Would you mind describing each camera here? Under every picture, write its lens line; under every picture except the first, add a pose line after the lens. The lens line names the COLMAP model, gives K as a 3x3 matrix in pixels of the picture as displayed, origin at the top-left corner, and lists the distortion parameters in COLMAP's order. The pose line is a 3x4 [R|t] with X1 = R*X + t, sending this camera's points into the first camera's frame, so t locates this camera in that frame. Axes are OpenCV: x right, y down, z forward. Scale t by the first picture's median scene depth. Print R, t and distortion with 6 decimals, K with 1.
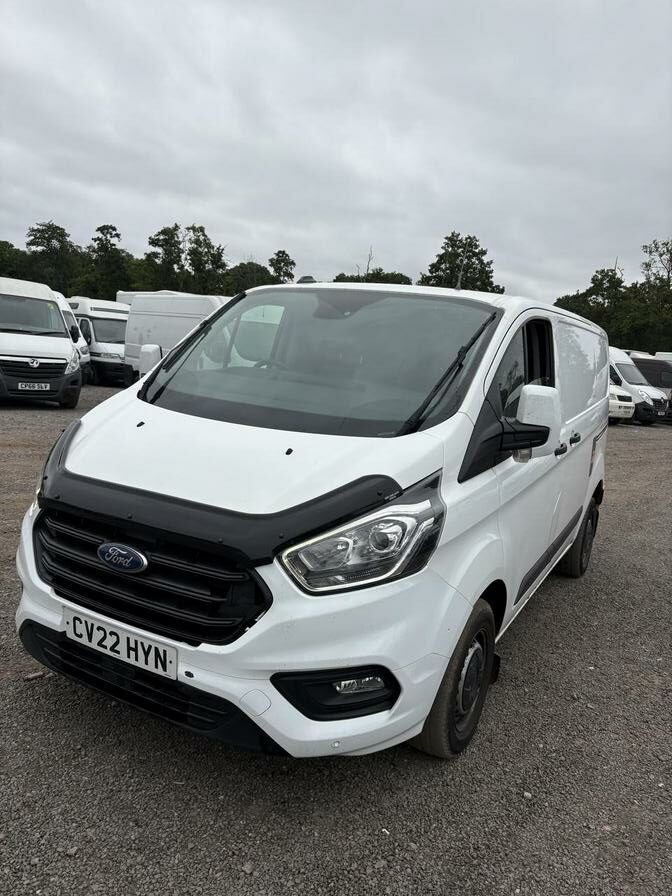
lens RADIAL K [[694.1, 0, 336.0], [0, 694.1, 448.0], [0, 0, 1]] dist [-0.001655, 0.008657]
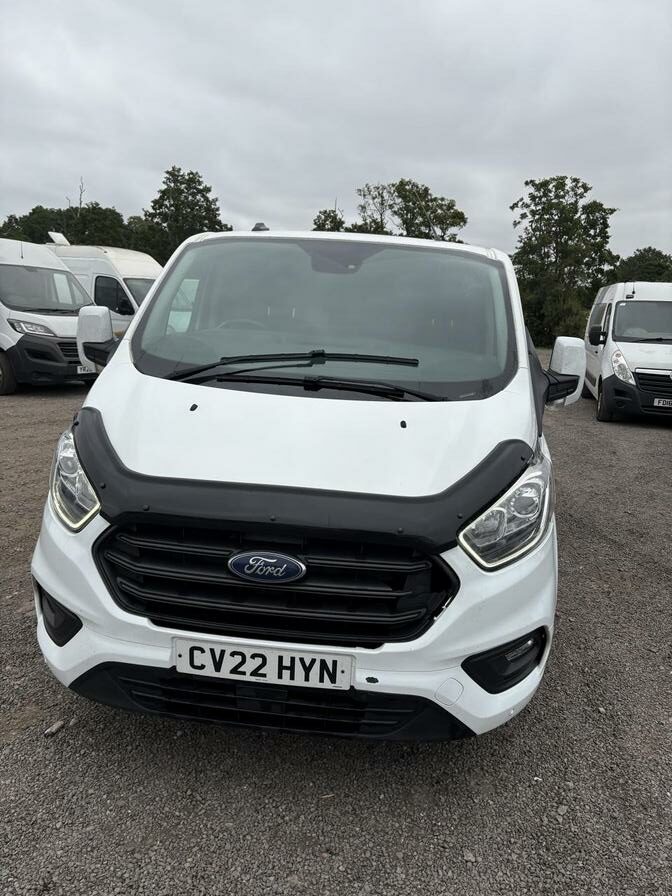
lens RADIAL K [[694.1, 0, 336.0], [0, 694.1, 448.0], [0, 0, 1]] dist [-0.001655, 0.008657]
pose [[0.911815, -0.110512, 0.395450, -0.533767], [0.076850, 0.992012, 0.100029, -0.063693], [-0.403345, -0.060818, 0.913025, 0.192210]]
